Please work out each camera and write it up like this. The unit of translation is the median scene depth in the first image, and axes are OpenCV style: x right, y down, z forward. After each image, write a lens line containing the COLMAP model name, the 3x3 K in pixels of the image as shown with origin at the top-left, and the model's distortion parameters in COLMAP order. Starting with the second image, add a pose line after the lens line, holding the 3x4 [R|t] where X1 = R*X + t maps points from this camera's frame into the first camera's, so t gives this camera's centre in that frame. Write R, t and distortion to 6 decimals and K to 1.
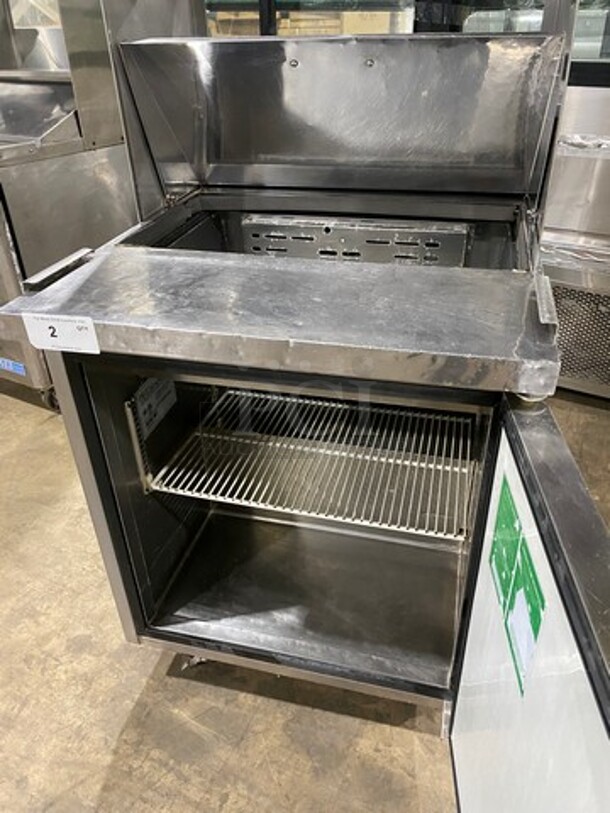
lens RADIAL K [[616.0, 0, 305.0], [0, 616.0, 406.5], [0, 0, 1]] dist [0.037229, -0.026580]
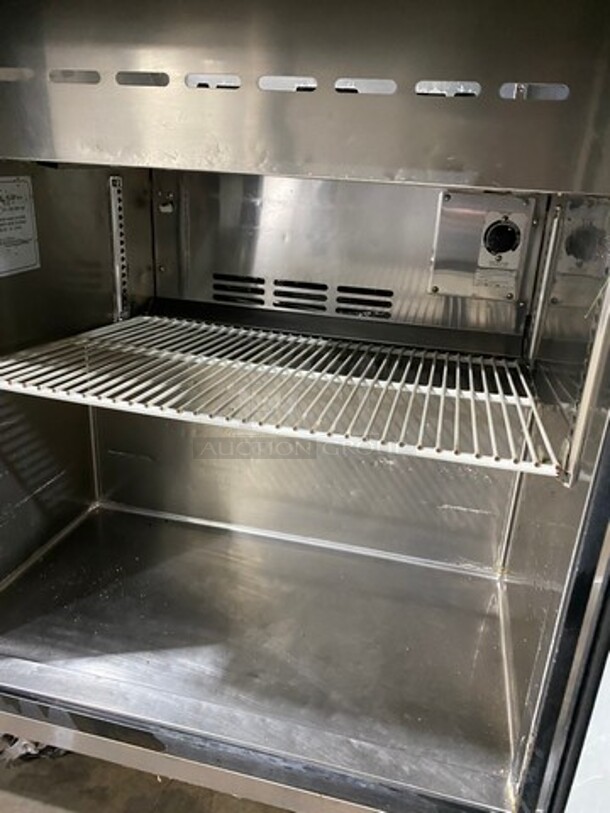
lens RADIAL K [[616.0, 0, 305.0], [0, 616.0, 406.5], [0, 0, 1]] dist [0.037229, -0.026580]
pose [[0.996479, 0.071174, 0.044316, 0.030224], [-0.061053, 0.978241, -0.198284, 0.237905], [-0.057464, 0.194880, 0.979142, 0.453040]]
